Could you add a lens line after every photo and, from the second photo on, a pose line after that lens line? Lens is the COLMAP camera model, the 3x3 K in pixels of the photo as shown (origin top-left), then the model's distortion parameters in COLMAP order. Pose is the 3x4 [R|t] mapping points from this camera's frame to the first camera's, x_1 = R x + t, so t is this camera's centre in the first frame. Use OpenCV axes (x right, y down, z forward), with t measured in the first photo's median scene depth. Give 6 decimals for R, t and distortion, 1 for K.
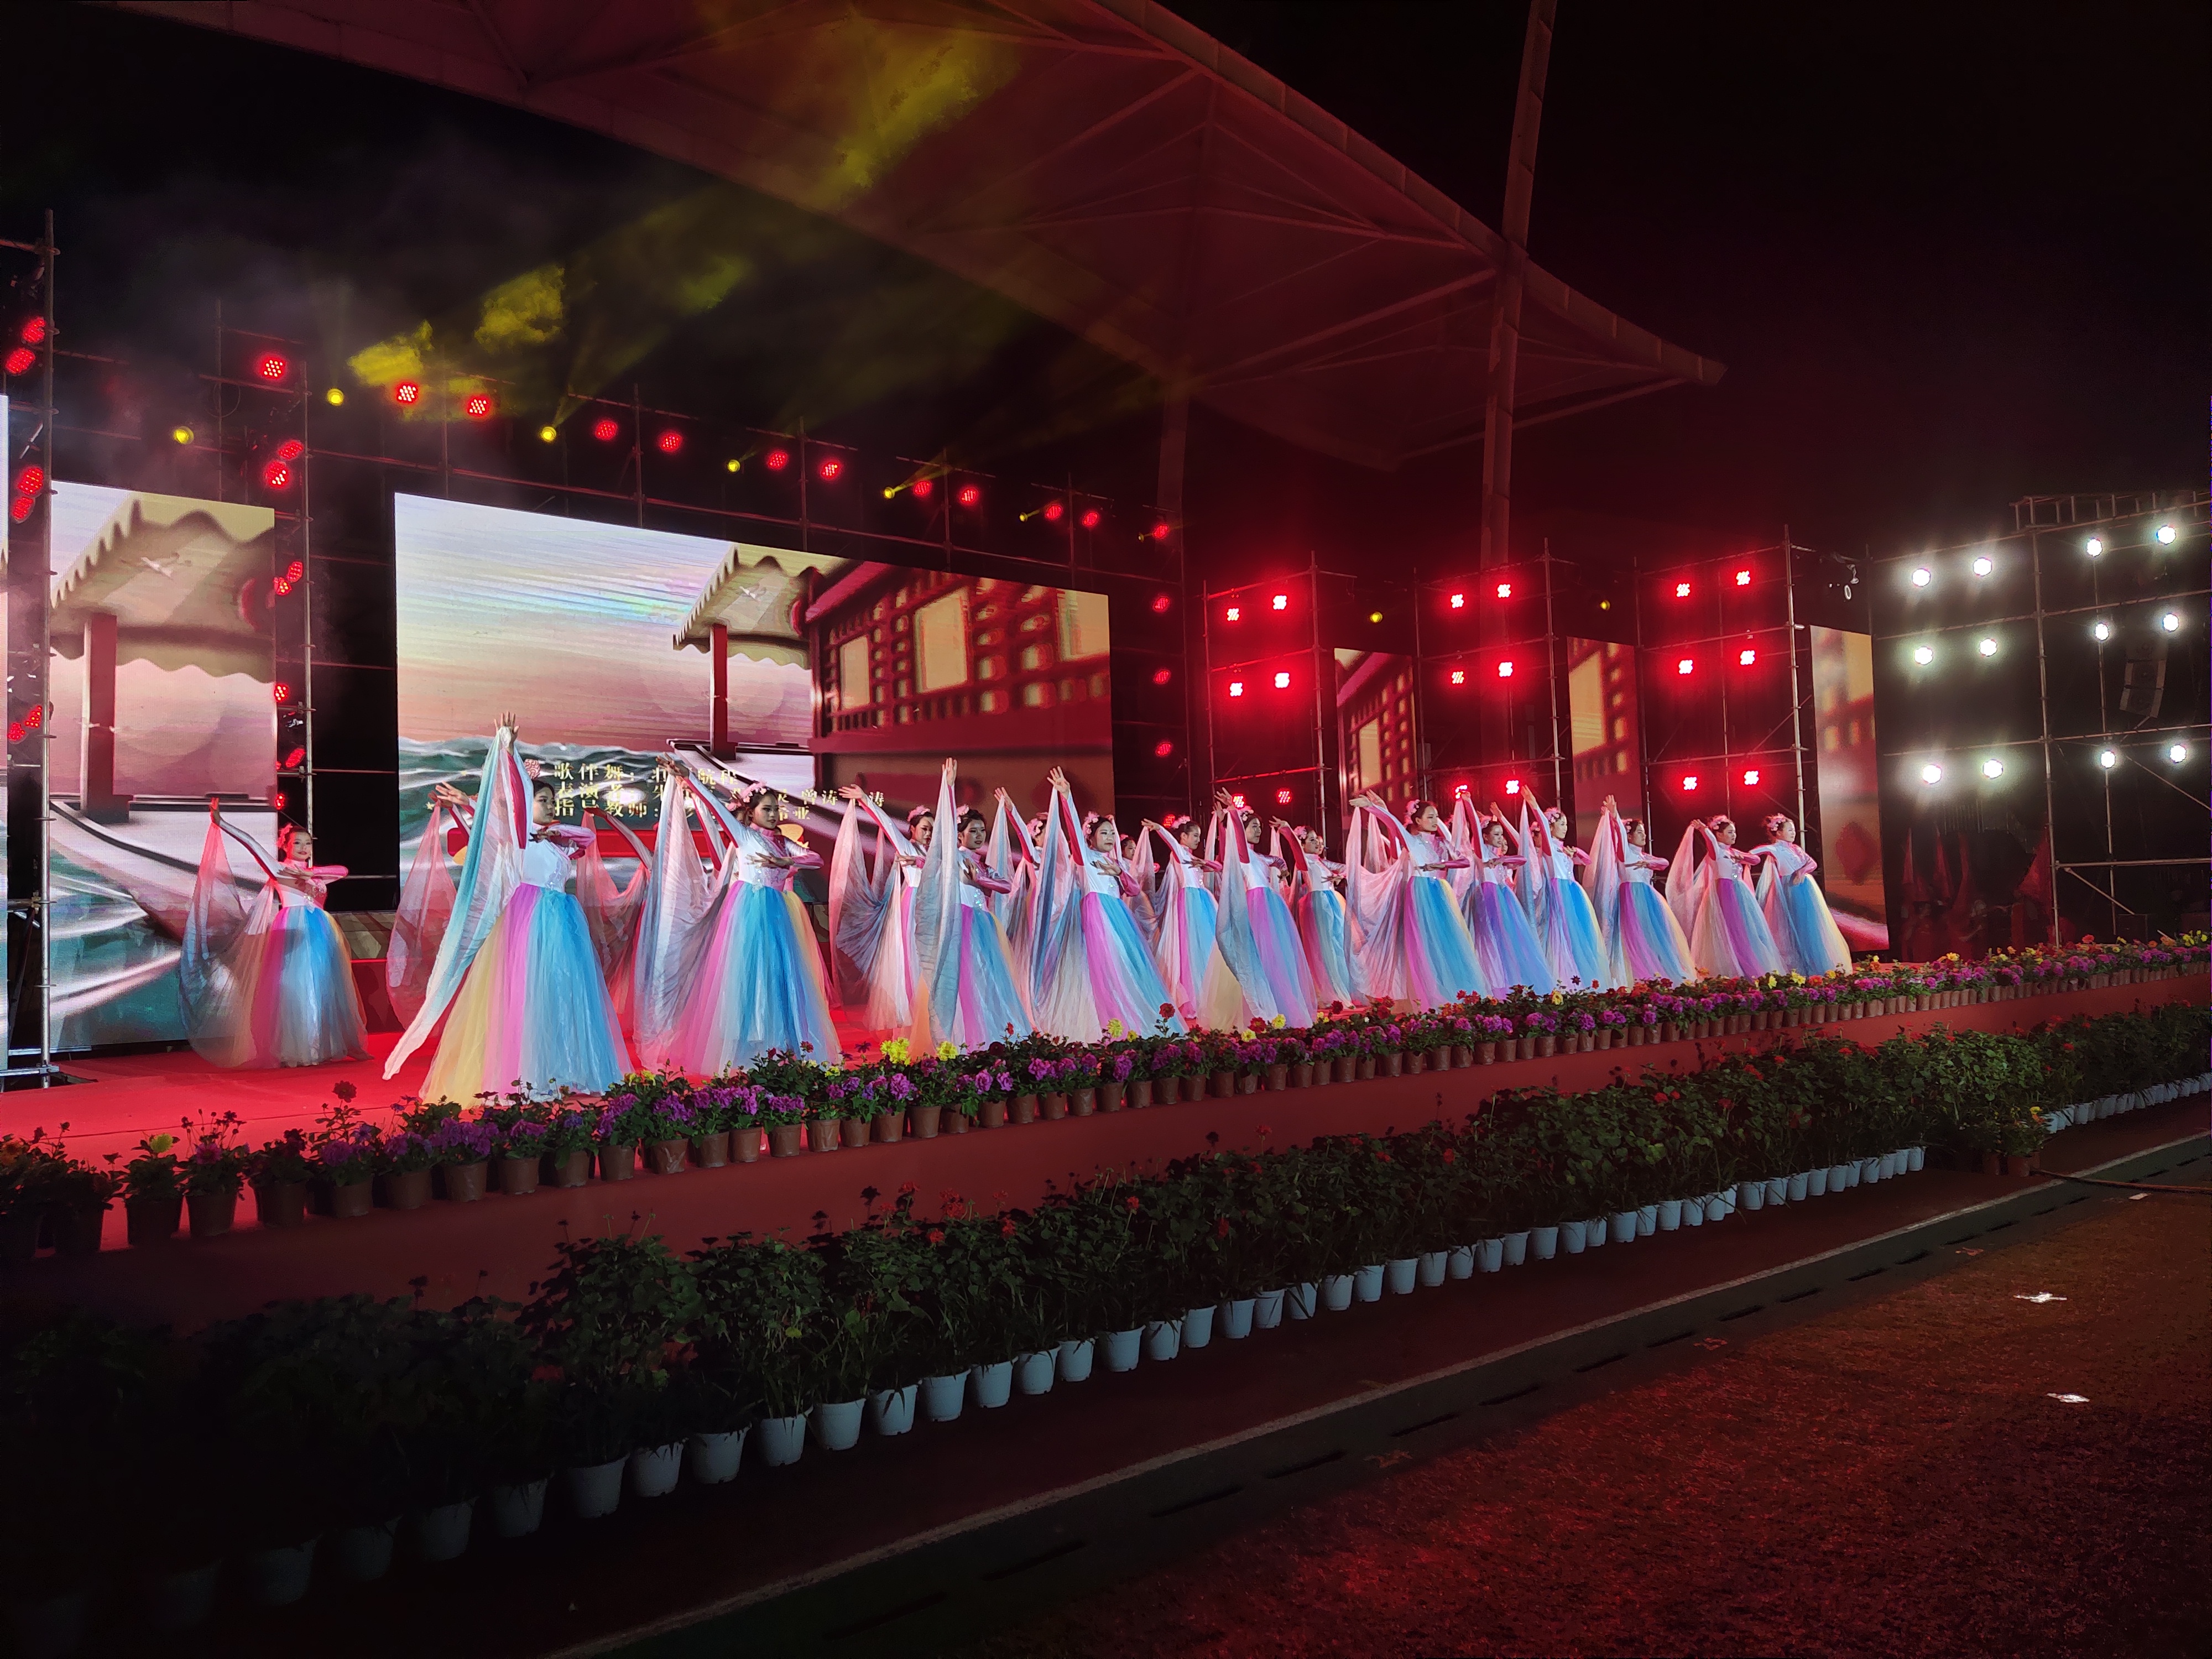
lens RADIAL K [[1632.3, 0, 1103.4], [0, 1632.3, 845.8], [0, 0, 1]] dist [0.075626, -0.075001]
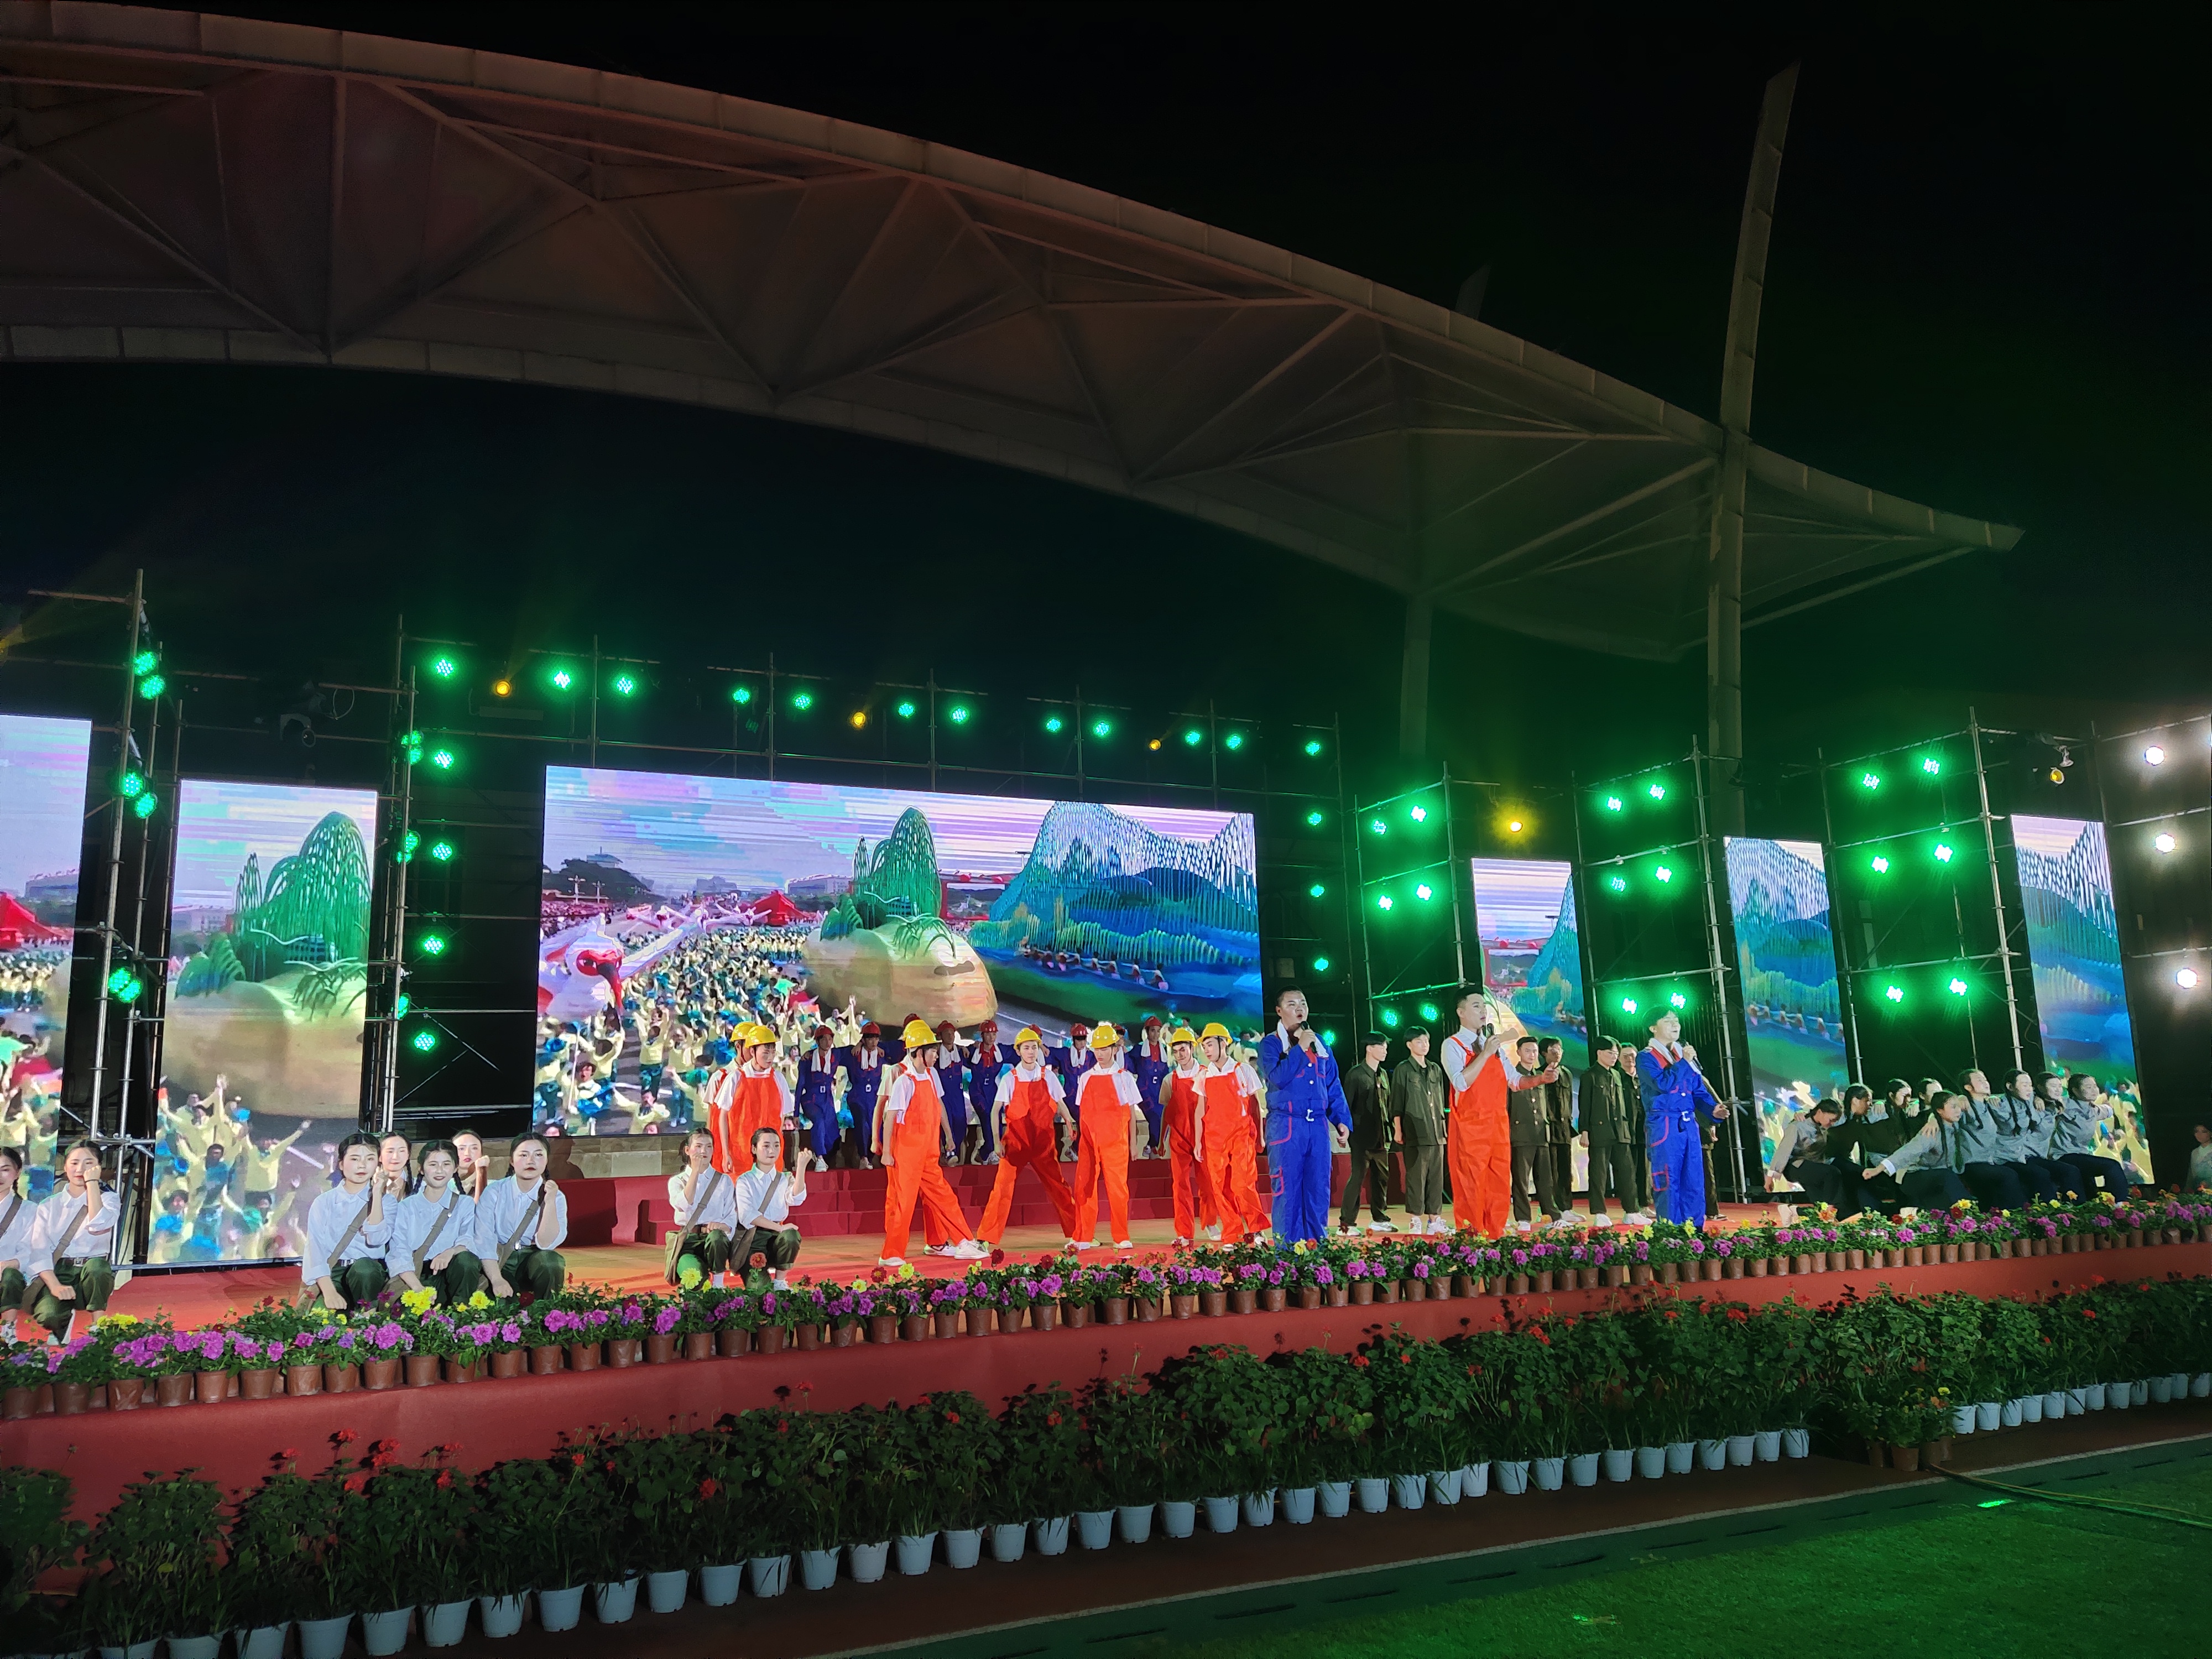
lens RADIAL K [[1632.3, 0, 1098.5], [0, 1632.3, 830.2], [0, 0, 1]] dist [0.075626, -0.075001]
pose [[0.966151, -0.045284, -0.253971, 0.375763], [0.010771, 0.990695, -0.135671, -0.017182], [0.257752, 0.128343, 0.957649, 0.025499]]
